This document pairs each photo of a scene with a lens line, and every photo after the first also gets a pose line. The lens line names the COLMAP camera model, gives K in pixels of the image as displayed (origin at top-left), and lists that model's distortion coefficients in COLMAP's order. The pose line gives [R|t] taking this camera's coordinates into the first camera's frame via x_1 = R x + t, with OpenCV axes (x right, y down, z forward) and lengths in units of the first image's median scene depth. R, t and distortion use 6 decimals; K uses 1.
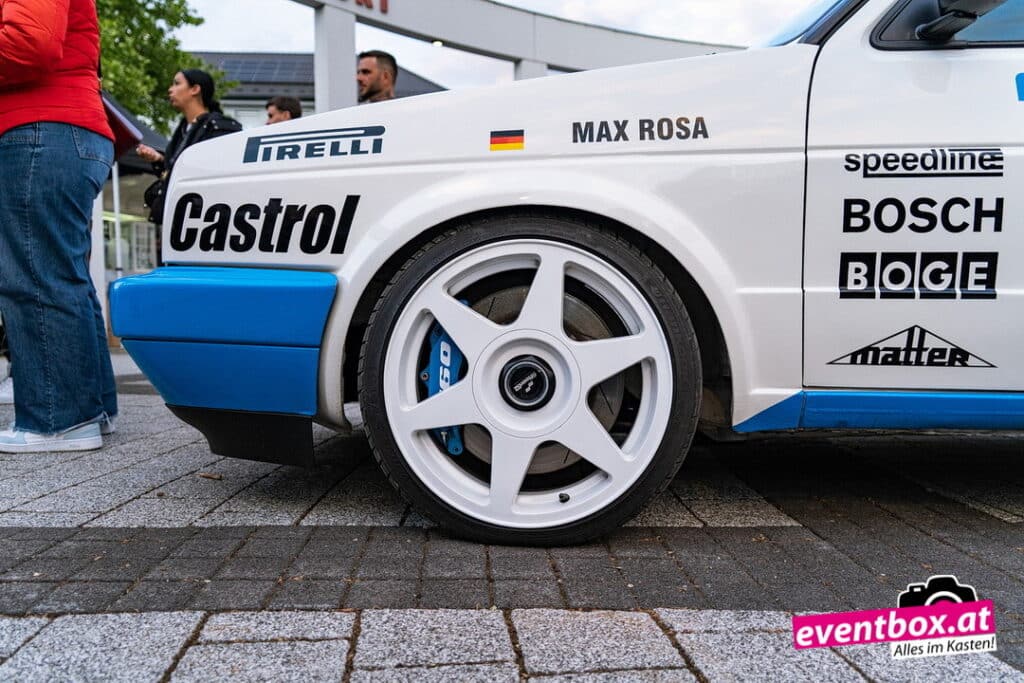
lens RADIAL K [[795.8, 0, 512.0], [0, 795.8, 341.5], [0, 0, 1]] dist [-0.003074, -0.002889]
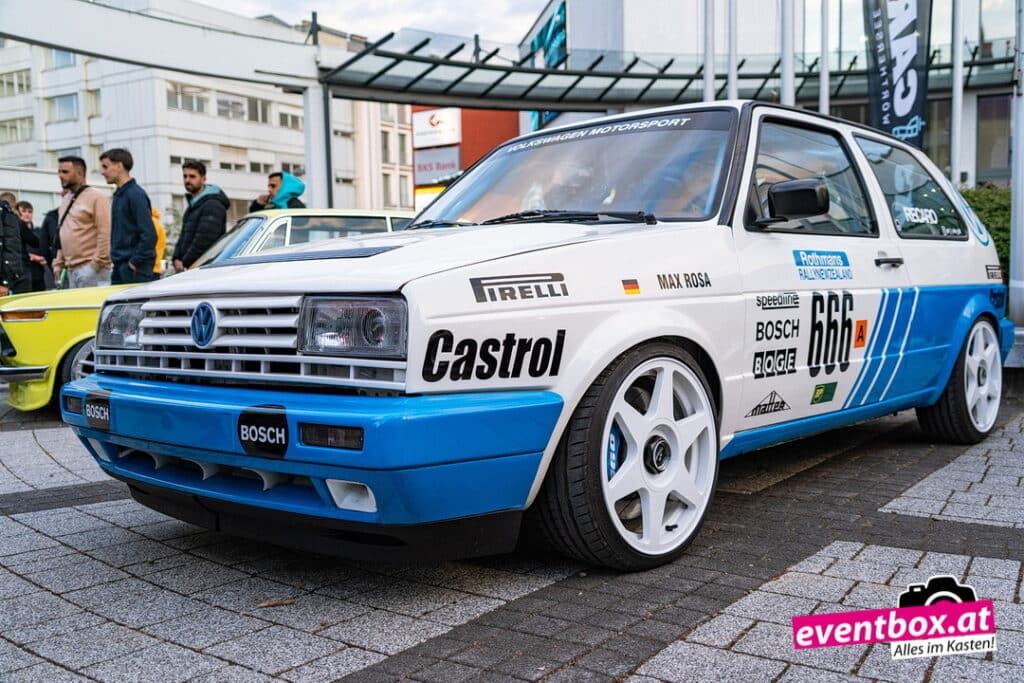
lens RADIAL K [[1011.0, 0, 512.0], [0, 1011.0, 341.5], [0, 0, 1]] dist [-0.004828, -0.002086]
pose [[0.619433, -0.059619, 0.782782, -1.566705], [0.053816, 0.997991, 0.033424, -0.229080], [-0.783203, 0.021422, 0.621397, 0.048398]]
